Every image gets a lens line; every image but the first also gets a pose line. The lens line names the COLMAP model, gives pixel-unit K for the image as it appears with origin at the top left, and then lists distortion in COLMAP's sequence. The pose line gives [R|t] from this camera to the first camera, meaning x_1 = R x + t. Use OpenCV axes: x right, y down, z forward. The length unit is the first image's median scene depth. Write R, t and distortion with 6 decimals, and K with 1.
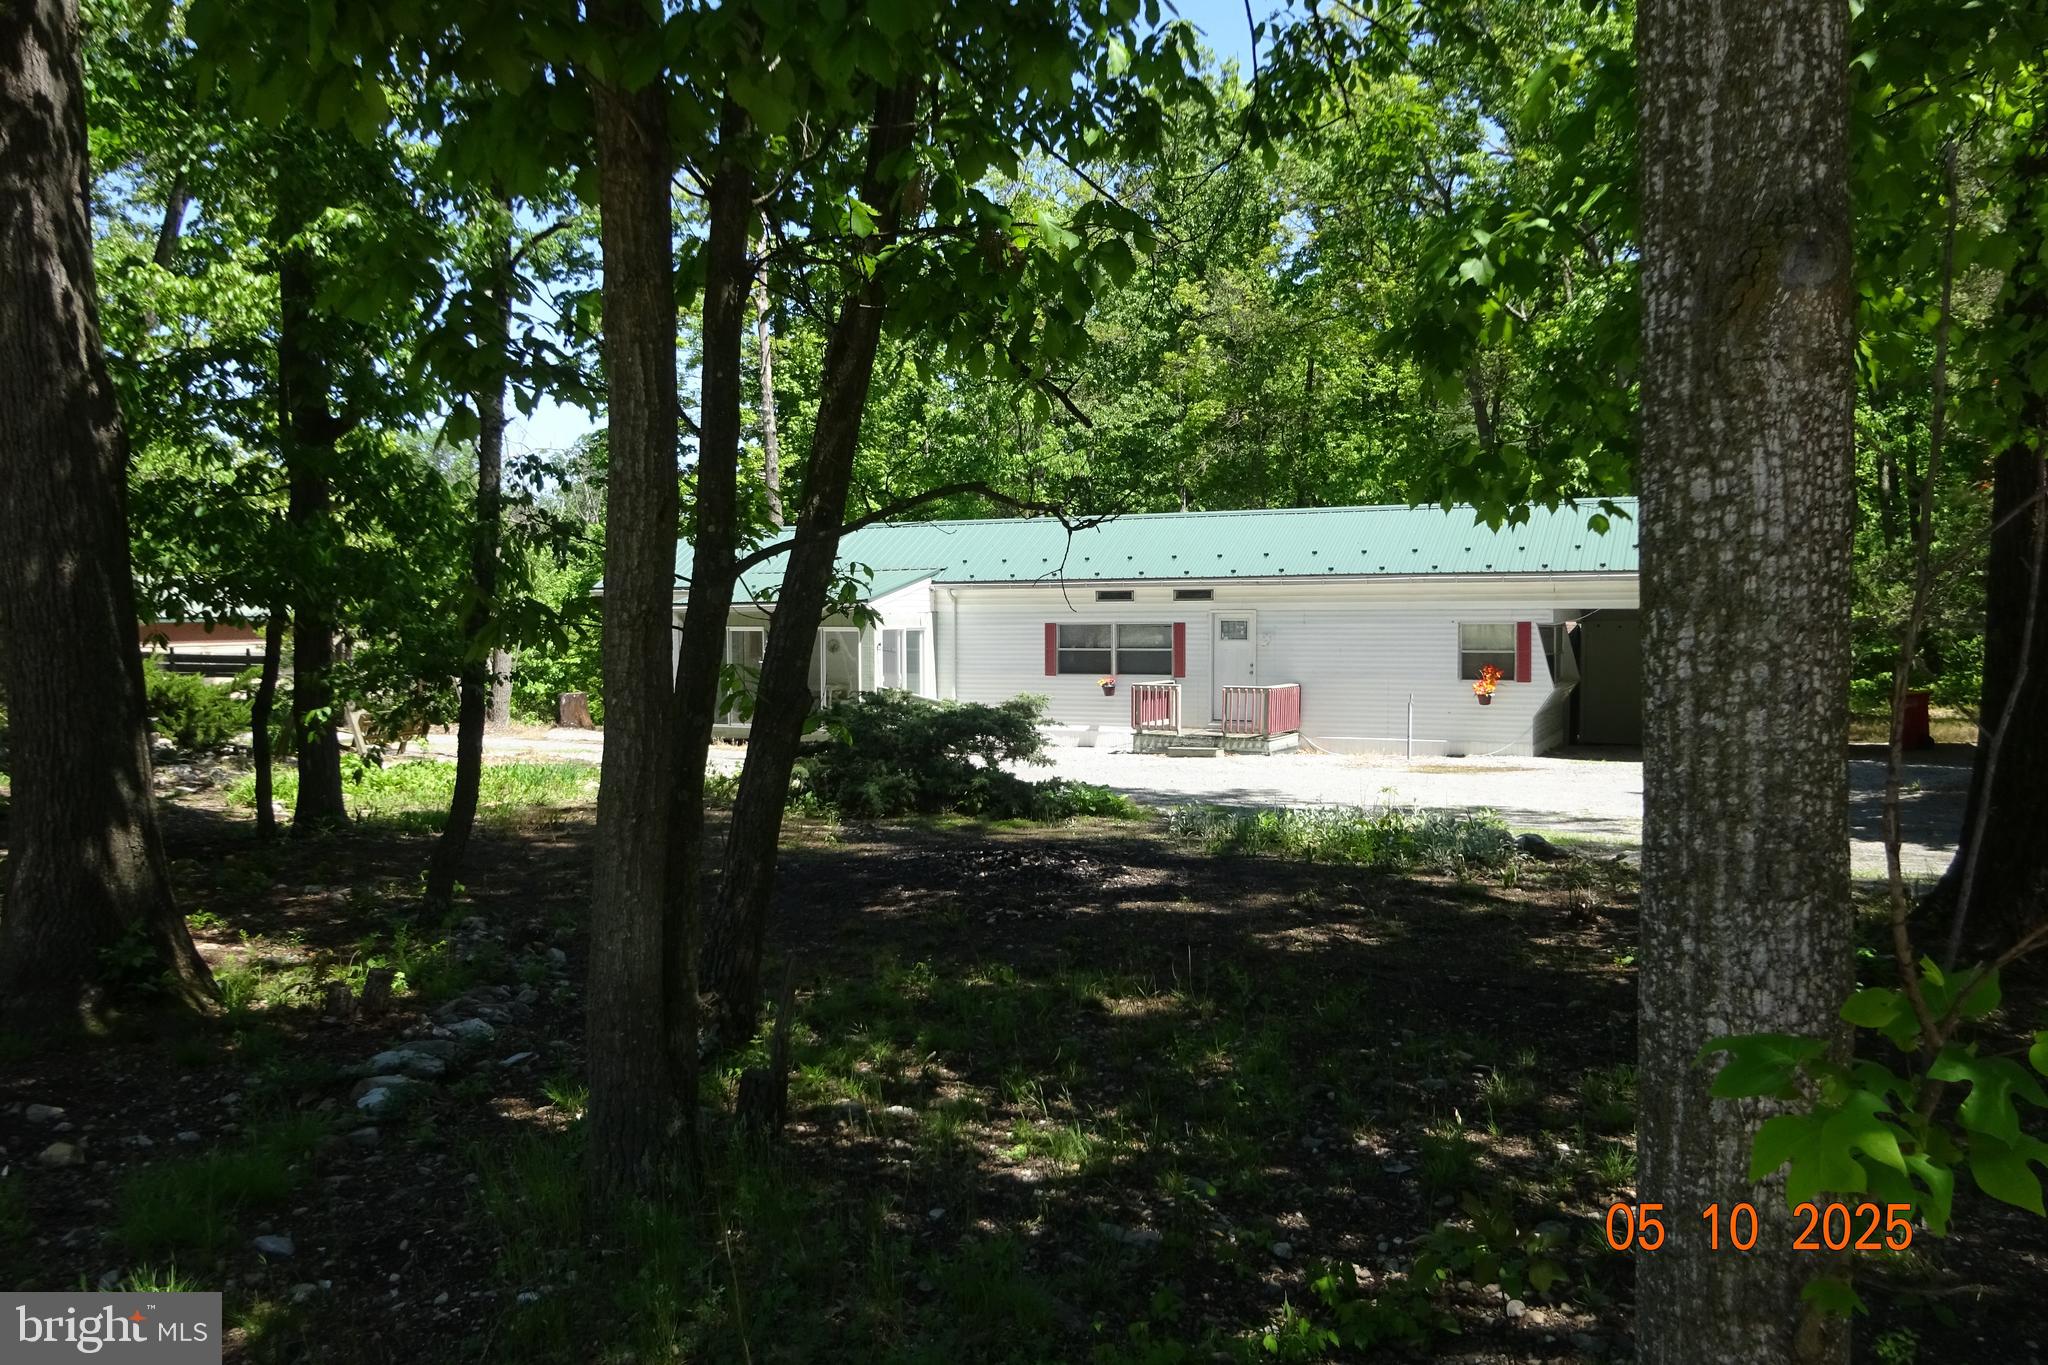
lens RADIAL K [[1491.5, 0, 1015.1], [0, 1491.5, 679.4], [0, 0, 1]] dist [0.004637, -0.008071]
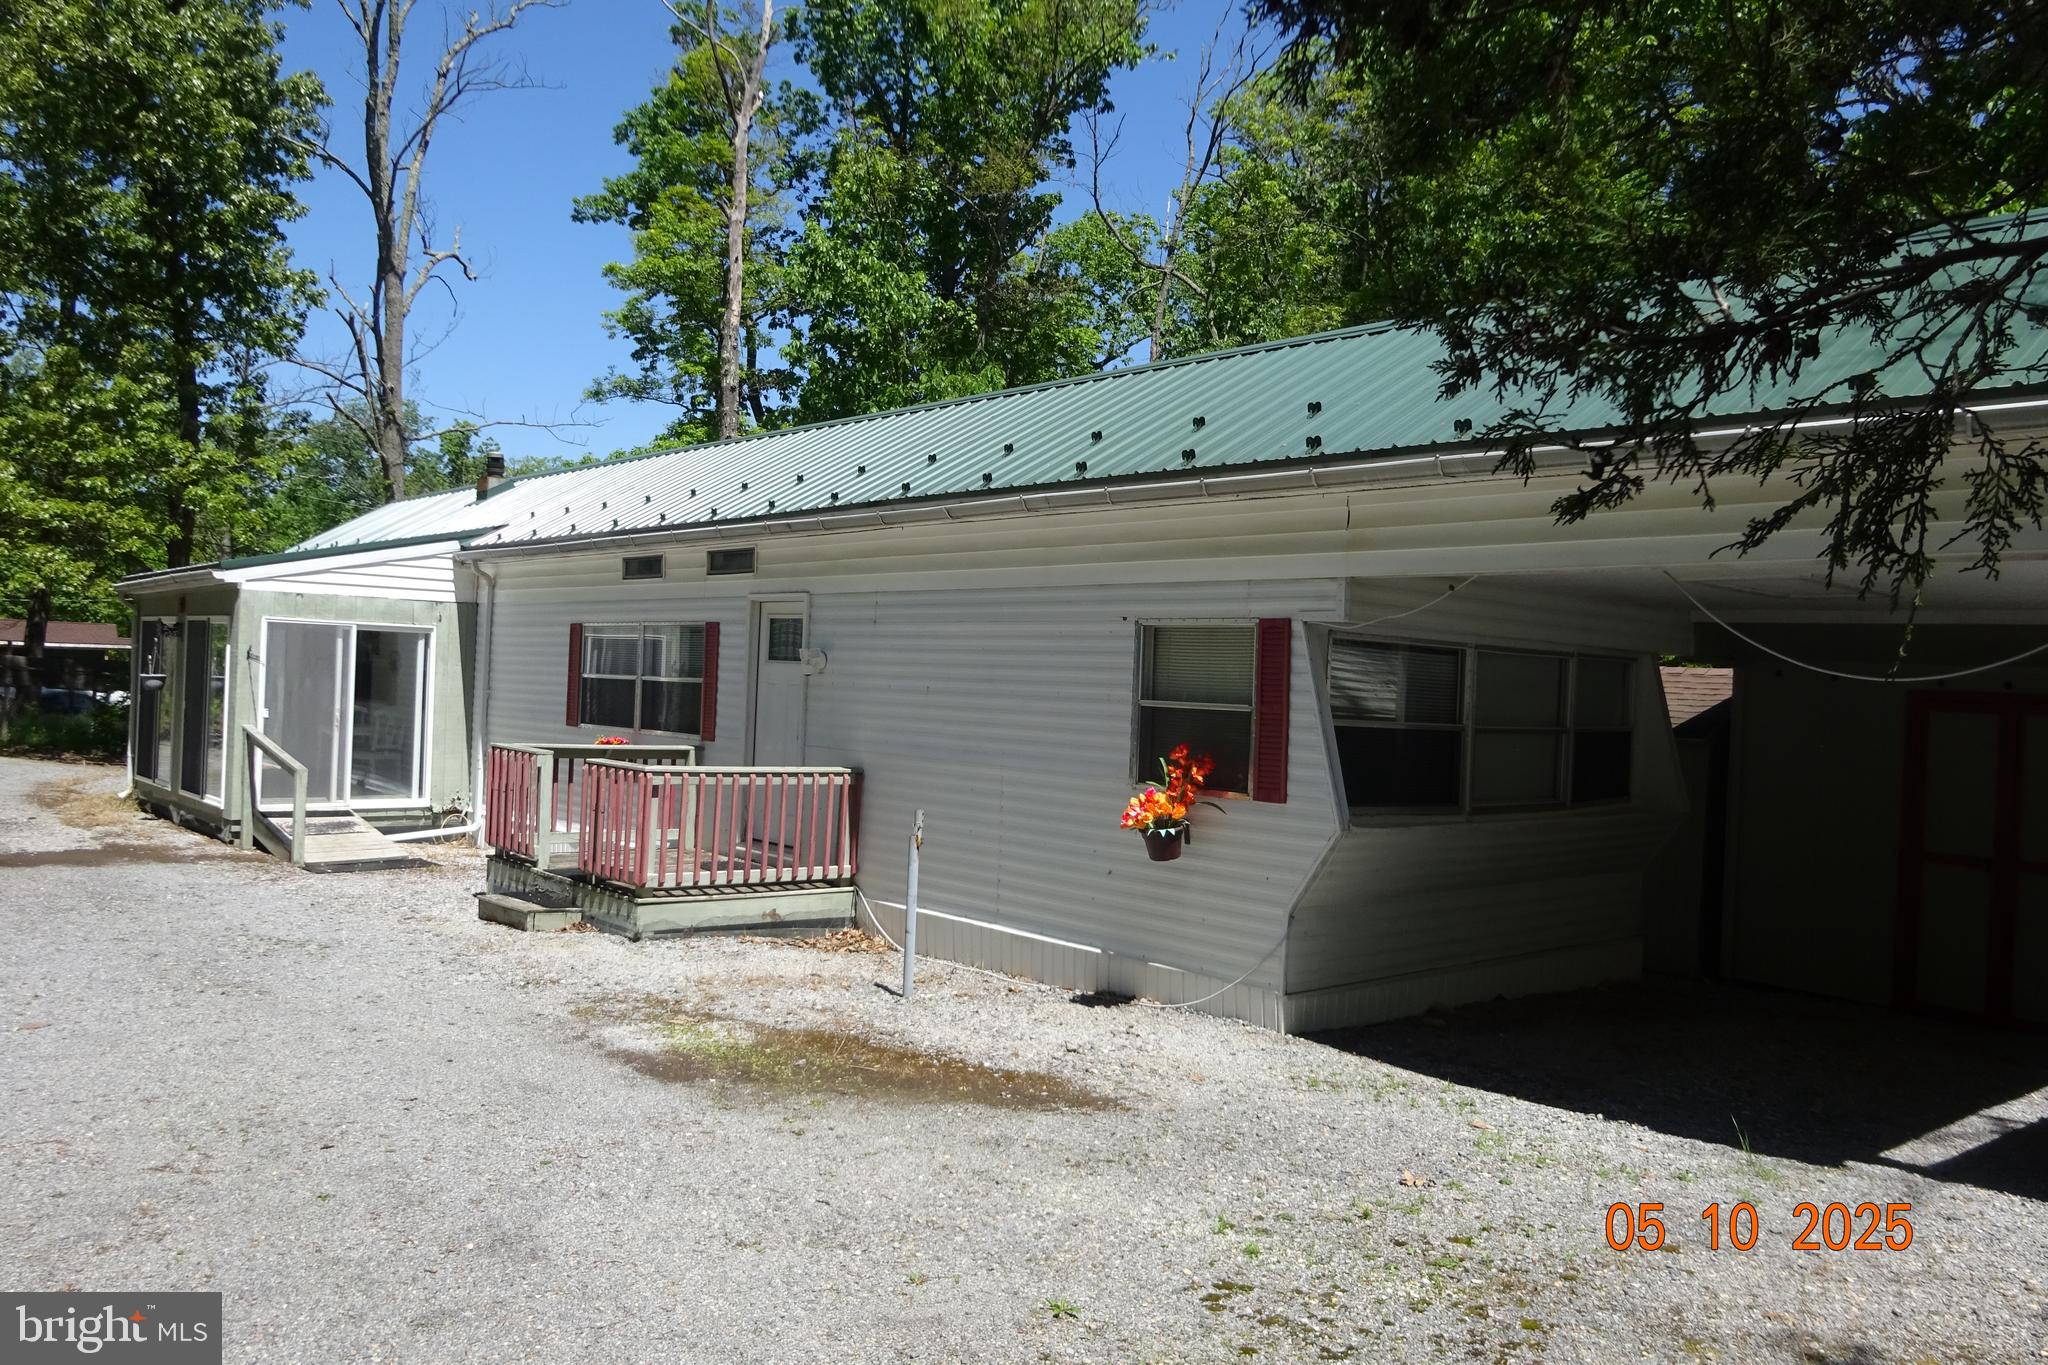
lens RADIAL K [[1491.5, 0, 1015.1], [0, 1491.5, 679.4], [0, 0, 1]] dist [0.004637, -0.008071]
pose [[0.927416, 0.040761, -0.371805, 0.374721], [-0.059136, 0.997521, -0.038149, -0.008286], [0.369328, 0.057367, 0.927527, 0.614097]]
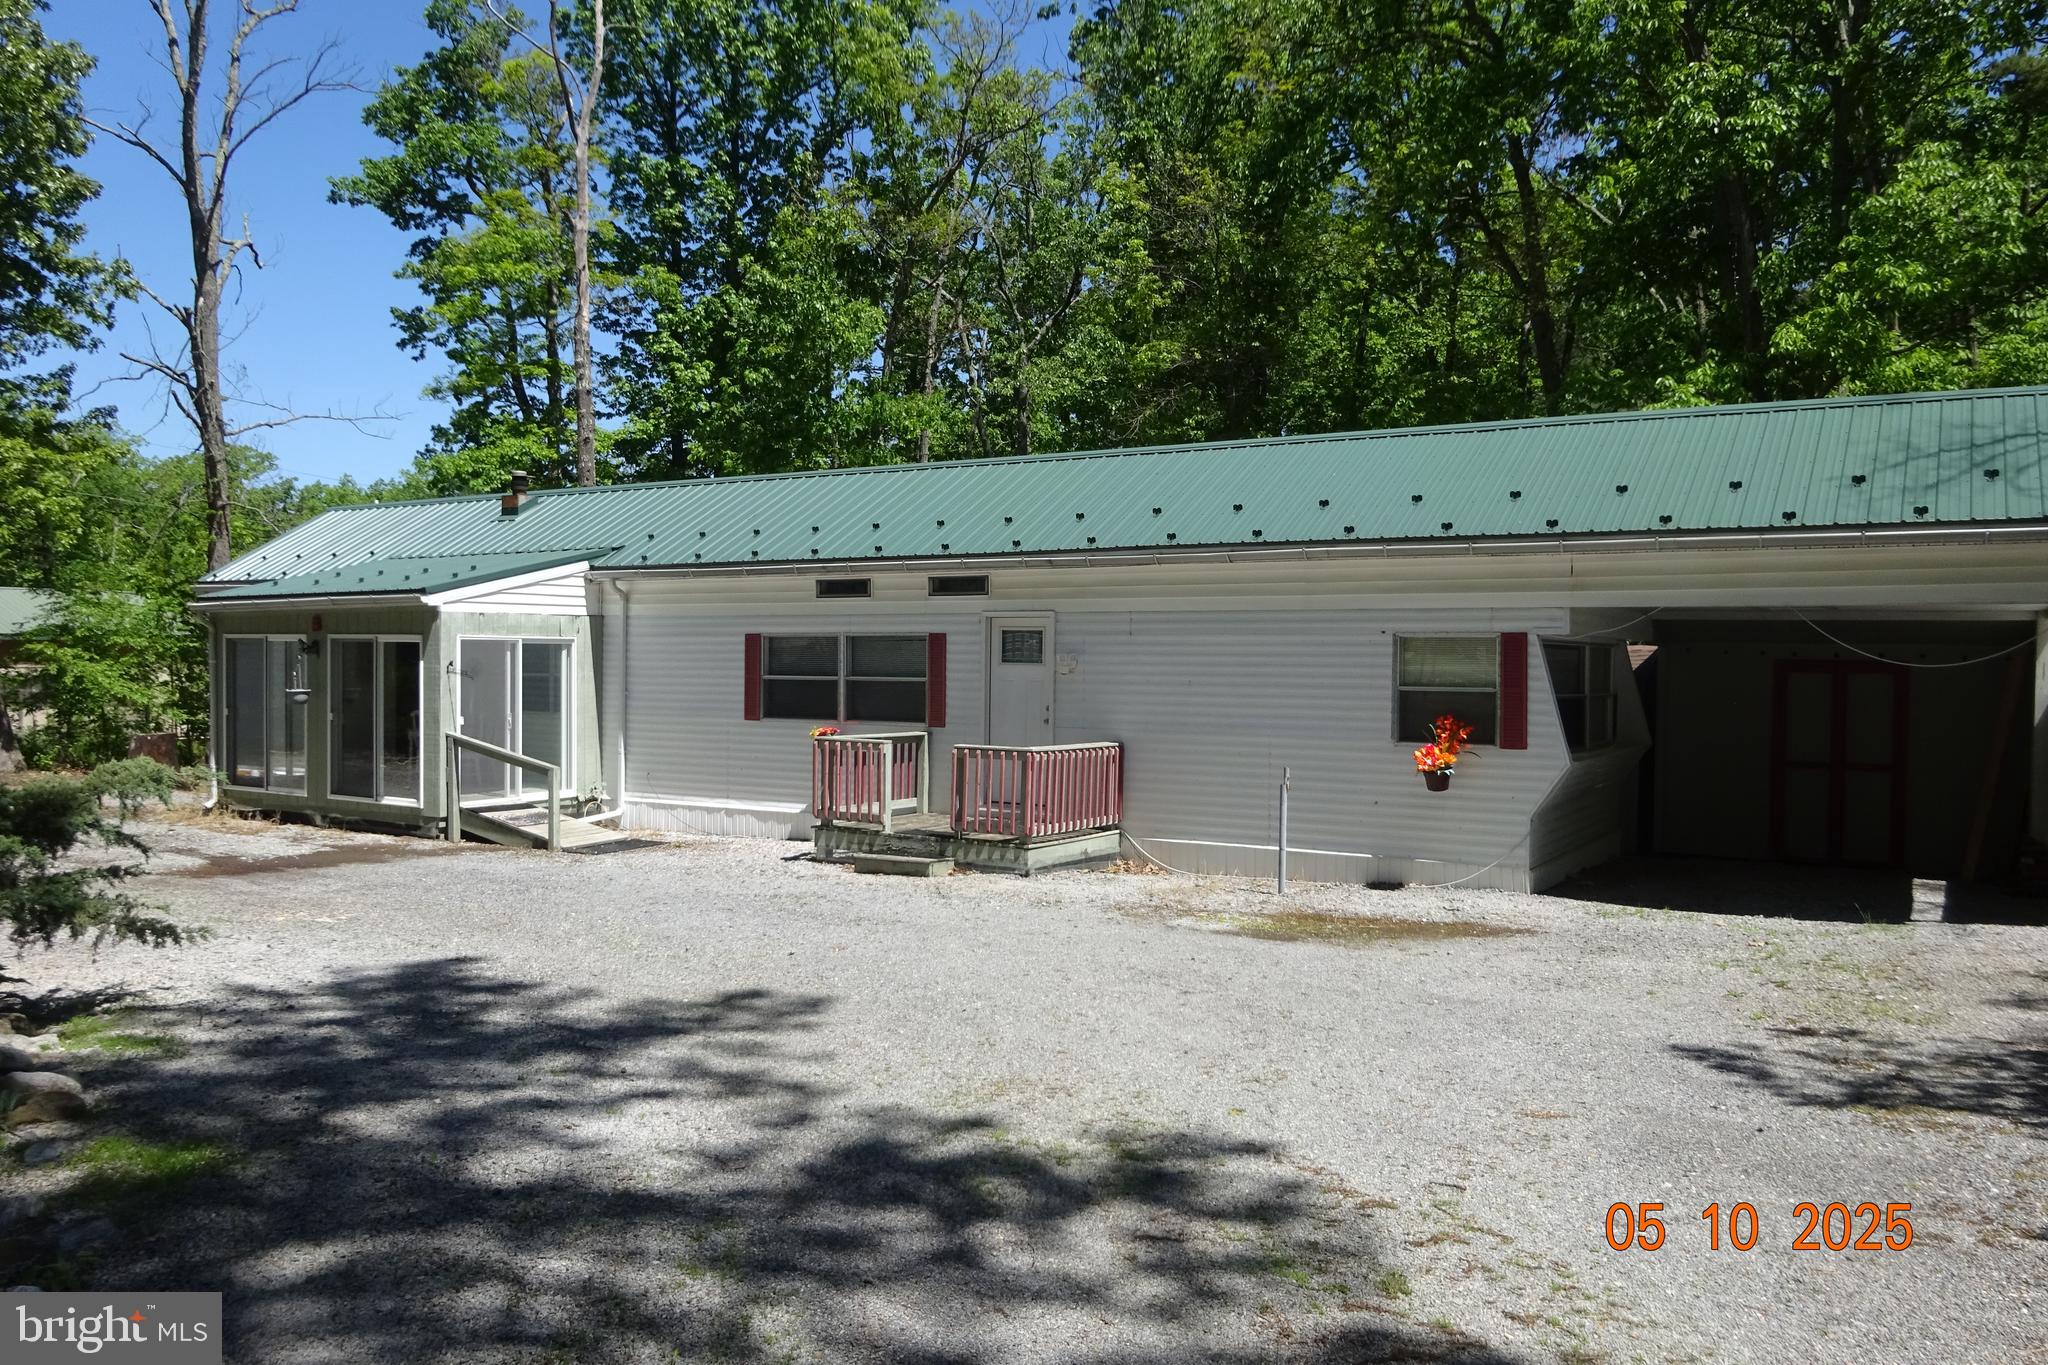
lens RADIAL K [[1491.5, 0, 1015.1], [0, 1491.5, 679.4], [0, 0, 1]] dist [0.004637, -0.008071]
pose [[0.995444, 0.013836, -0.094336, 0.198581], [-0.016271, 0.999553, -0.025093, -0.005864], [0.093946, 0.026513, 0.995224, 0.427170]]
